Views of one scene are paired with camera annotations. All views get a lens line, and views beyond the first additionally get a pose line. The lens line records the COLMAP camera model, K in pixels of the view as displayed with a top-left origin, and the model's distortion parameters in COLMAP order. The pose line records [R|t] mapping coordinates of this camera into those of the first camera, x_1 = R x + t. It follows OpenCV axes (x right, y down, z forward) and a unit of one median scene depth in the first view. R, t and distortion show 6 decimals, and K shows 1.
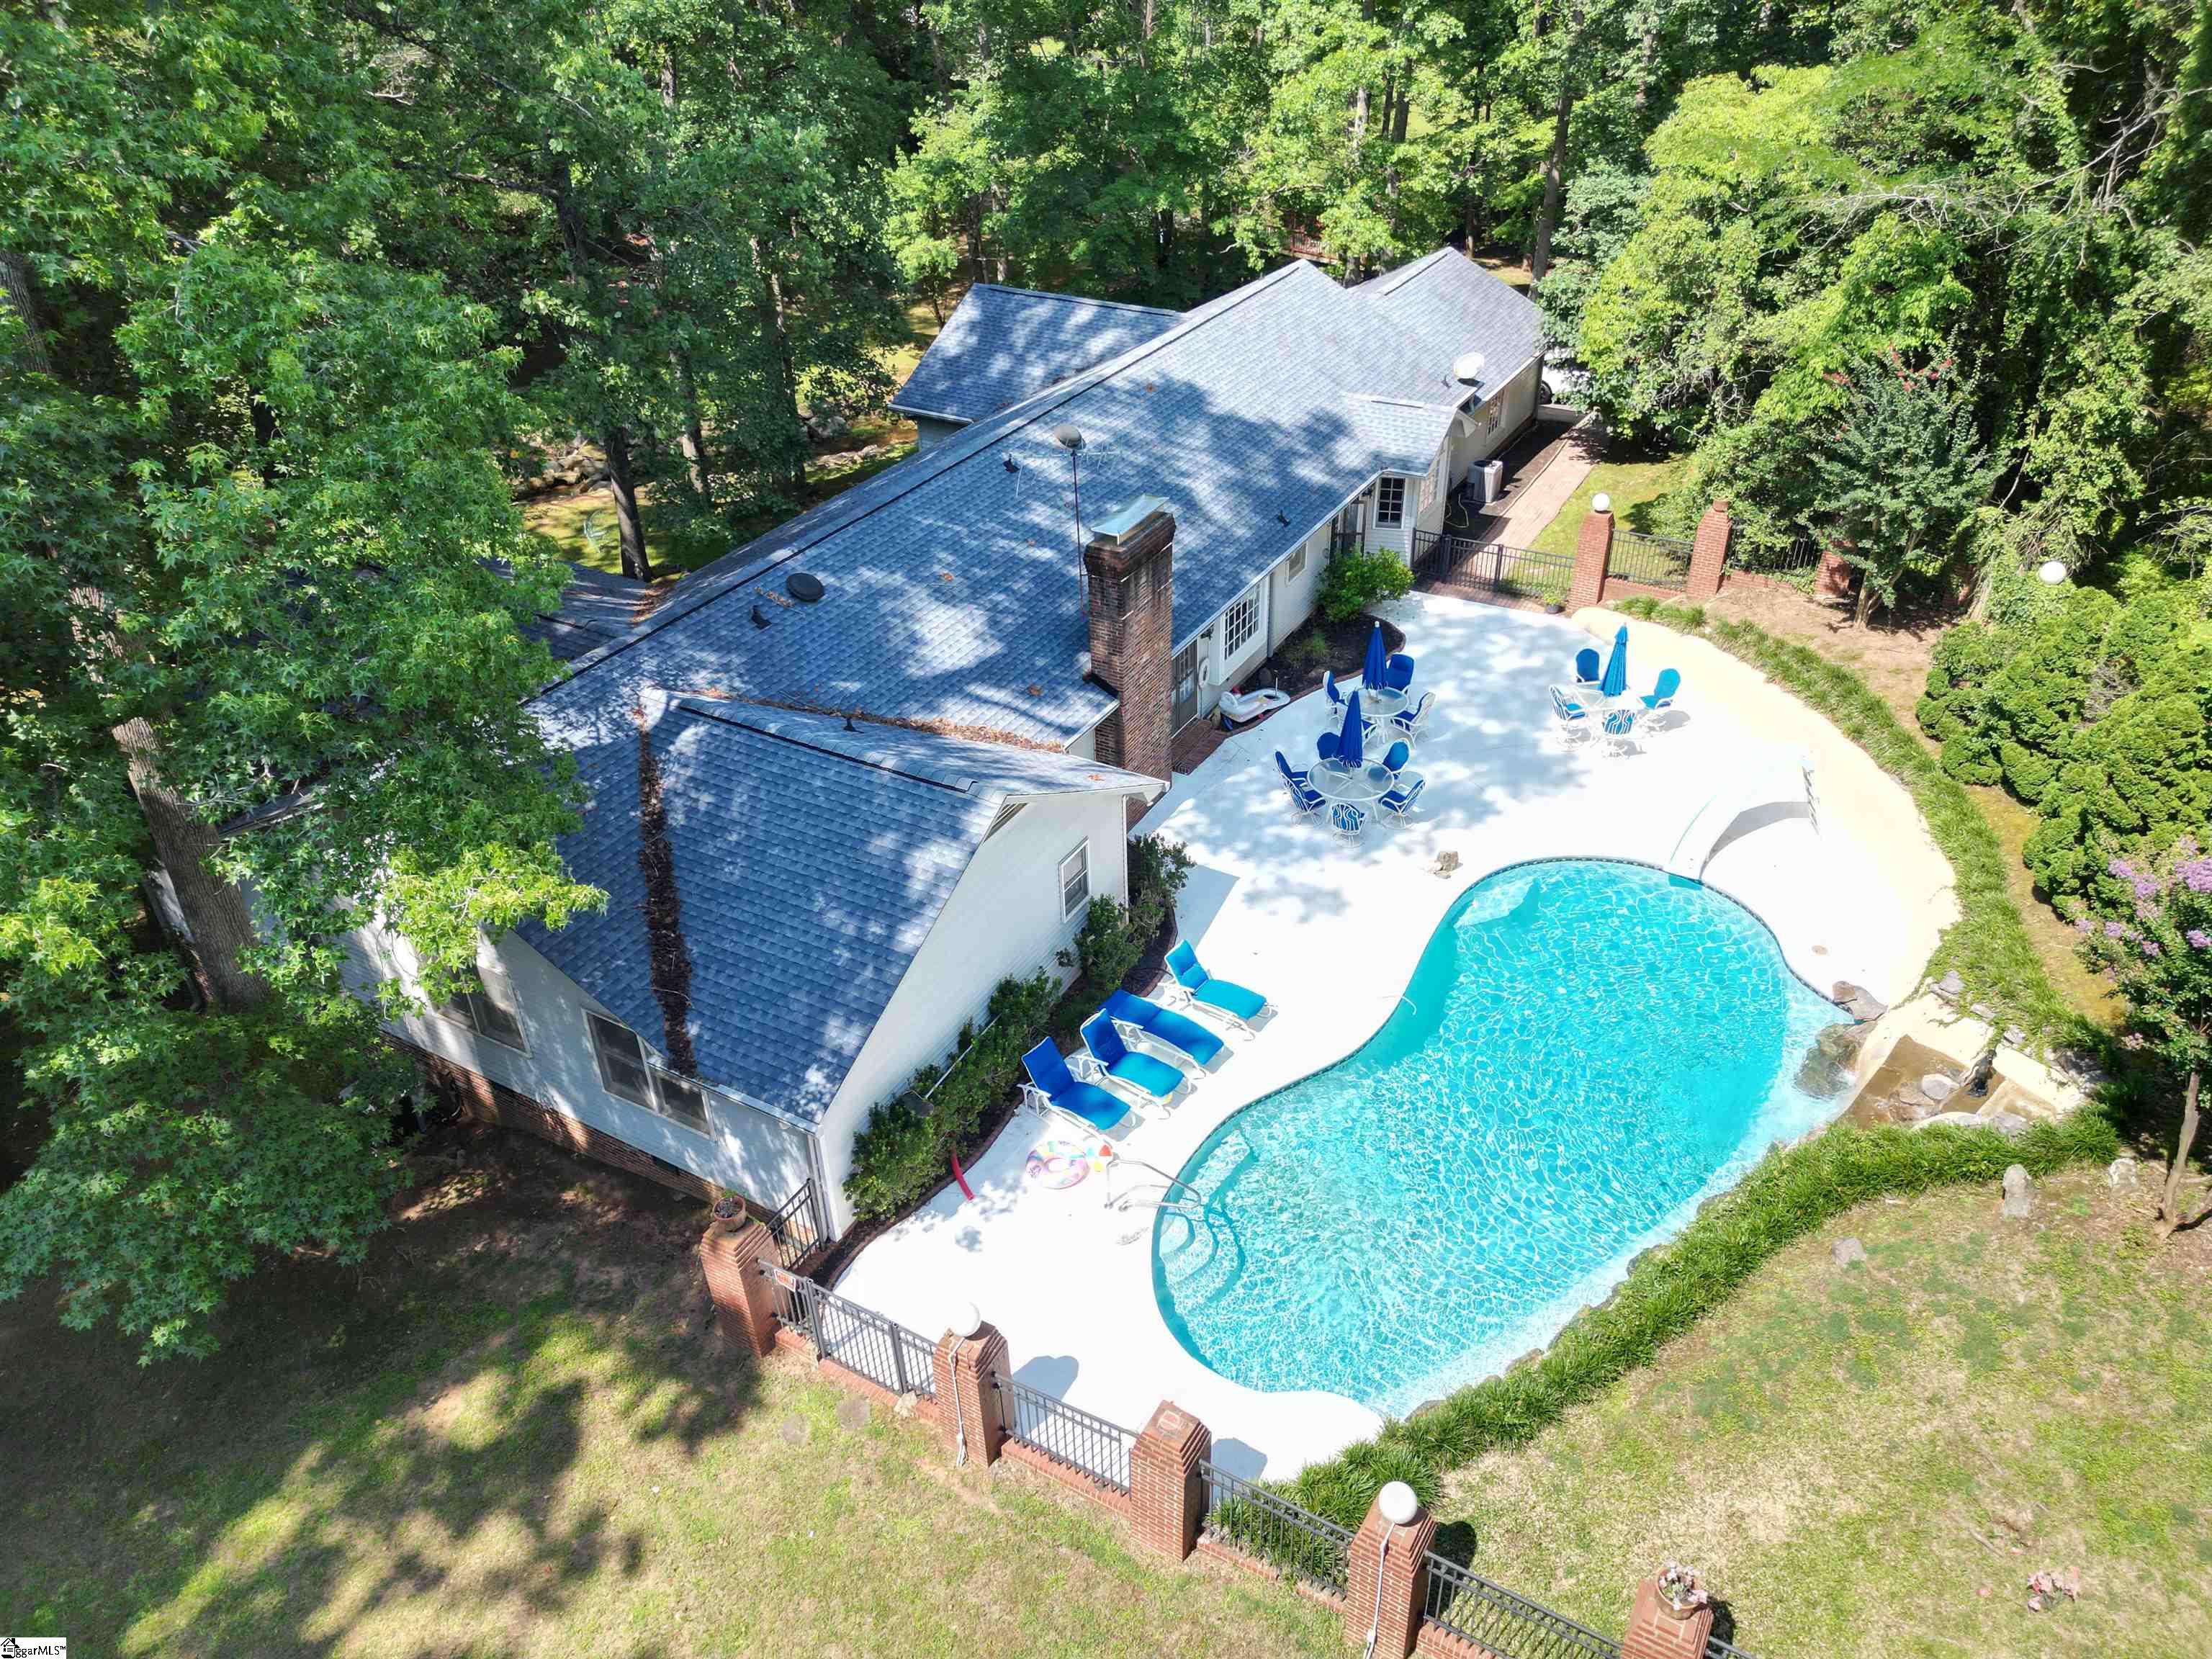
lens RADIAL K [[1507.7, 0, 1117.4], [0, 1507.7, 831.8], [0, 0, 1]] dist [0.016865, -0.010471]
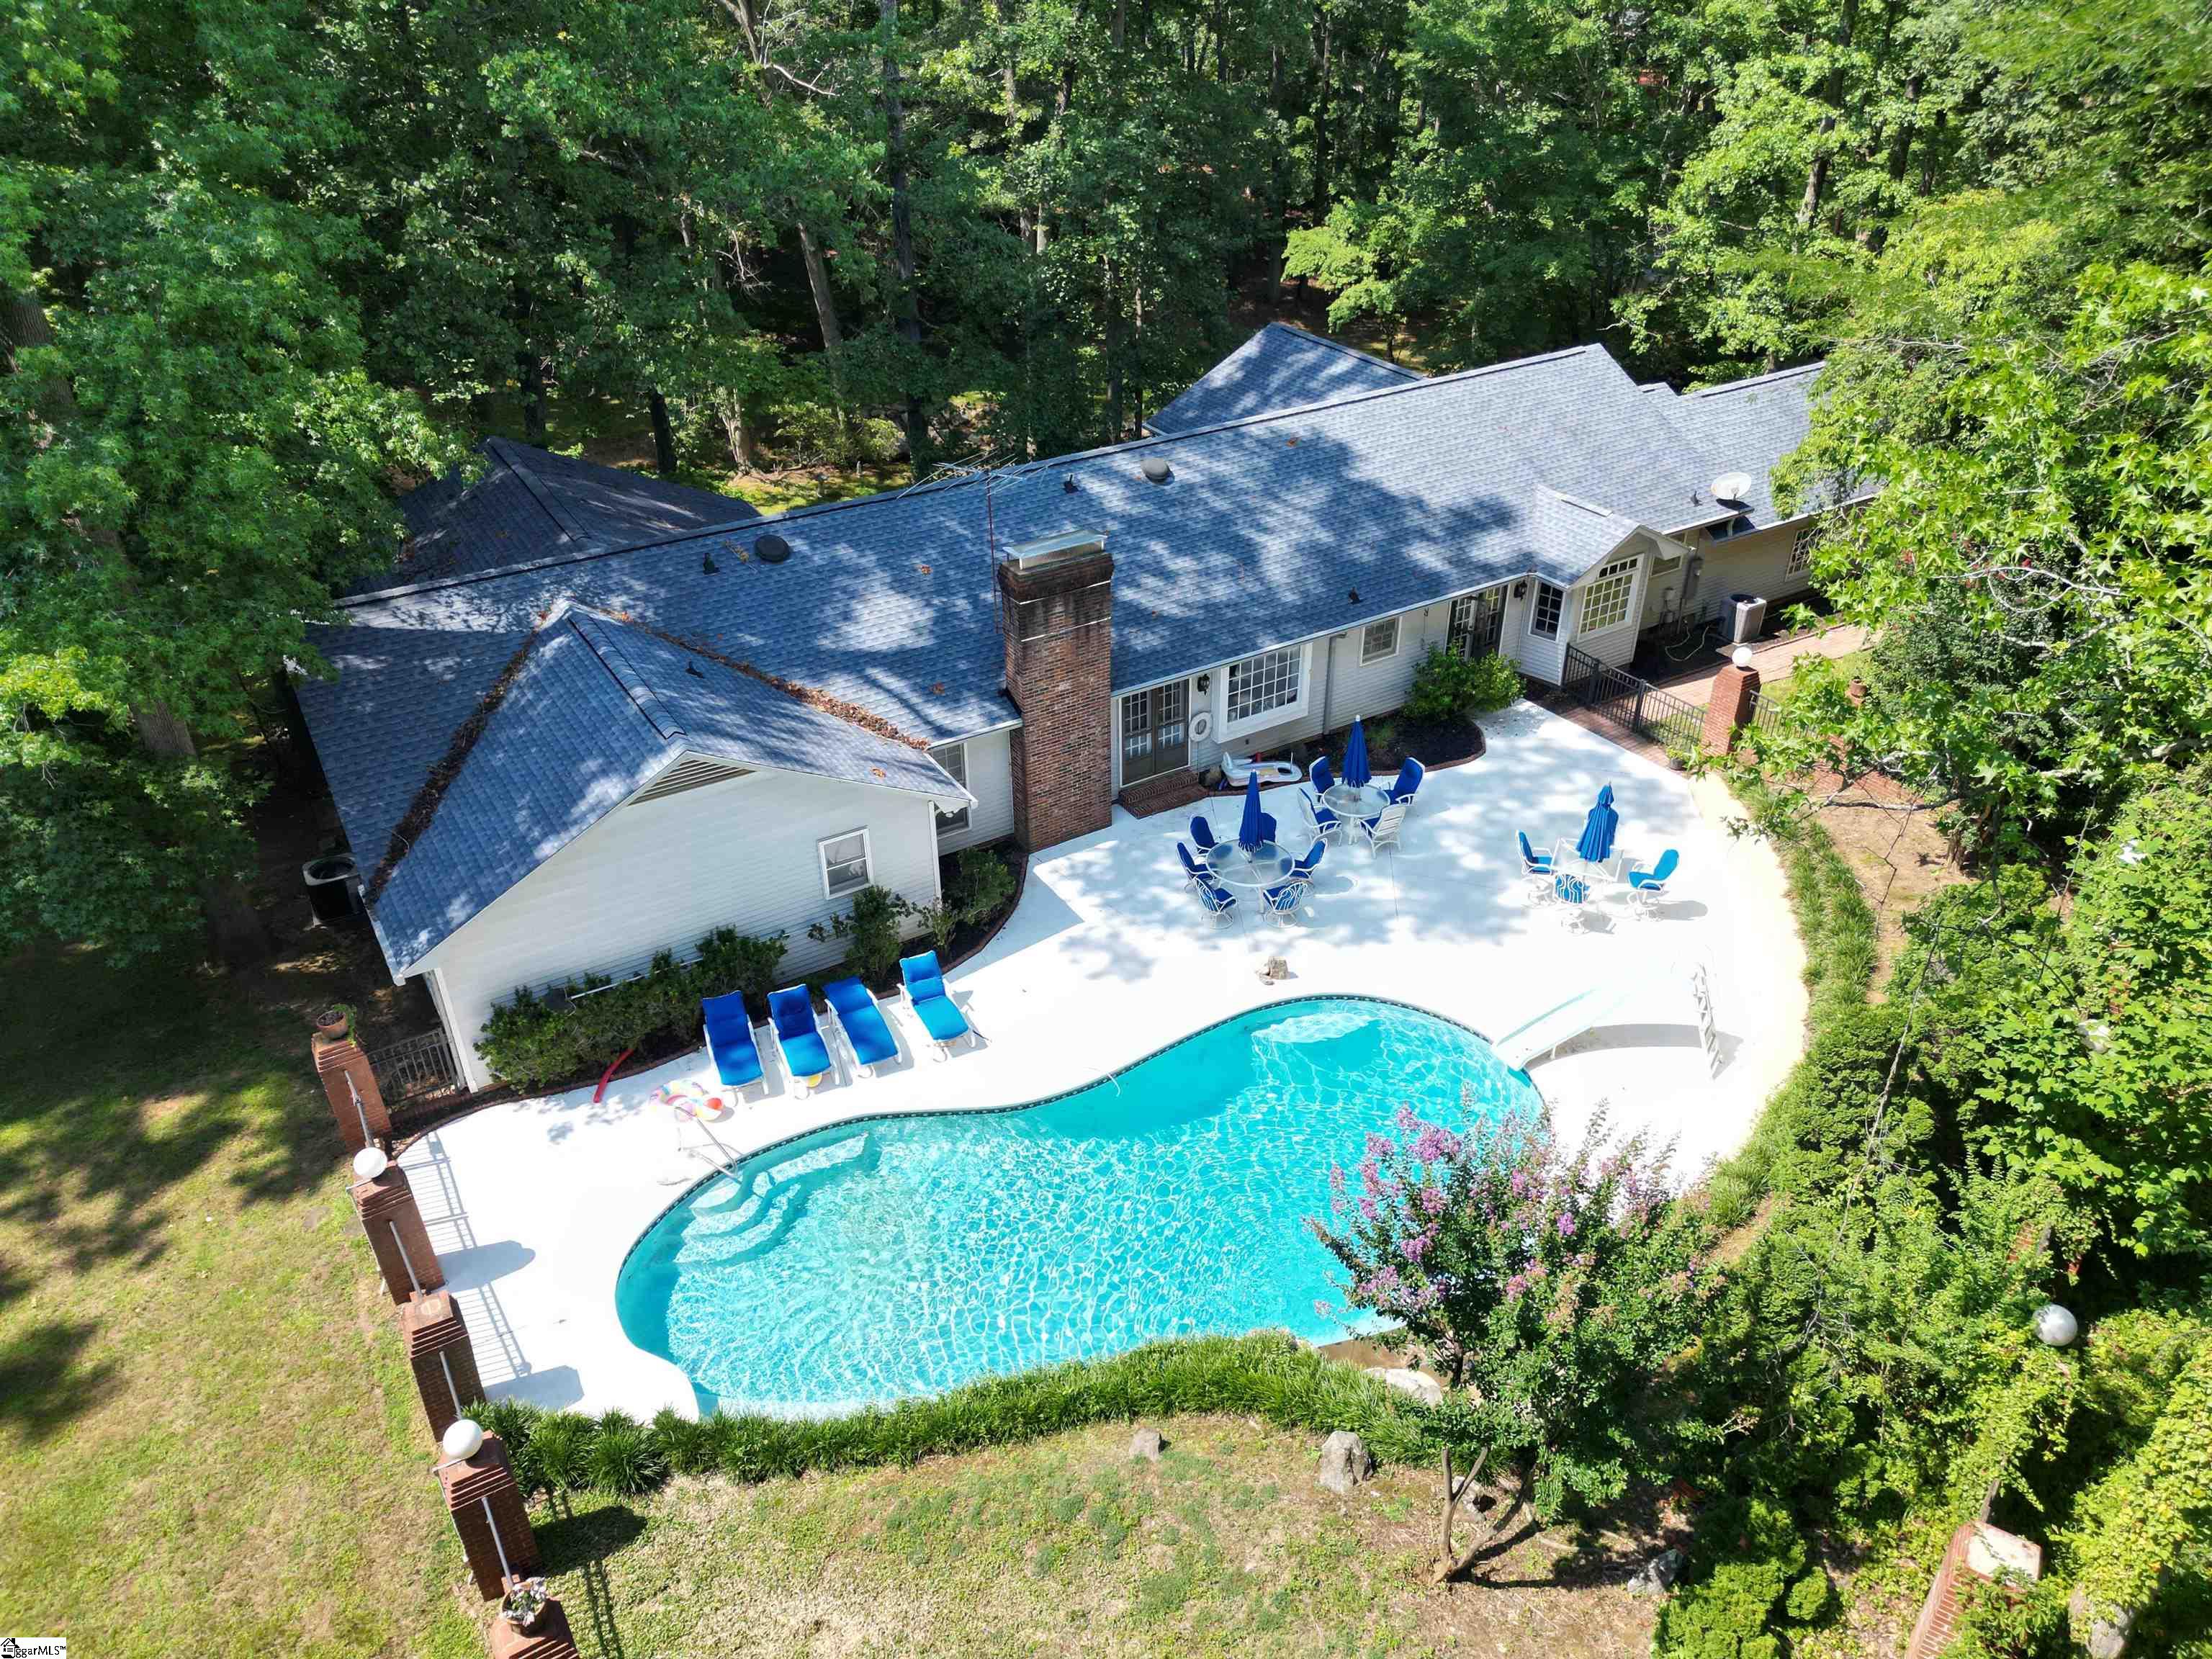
lens RADIAL K [[1507.7, 0, 1124.8], [0, 1507.7, 829.6], [0, 0, 1]] dist [0.016865, -0.010471]
pose [[0.883605, 0.266815, -0.384776, 0.419968], [-0.275306, 0.960755, 0.034000, -0.061721], [0.378747, 0.075889, 0.922384, 0.080723]]
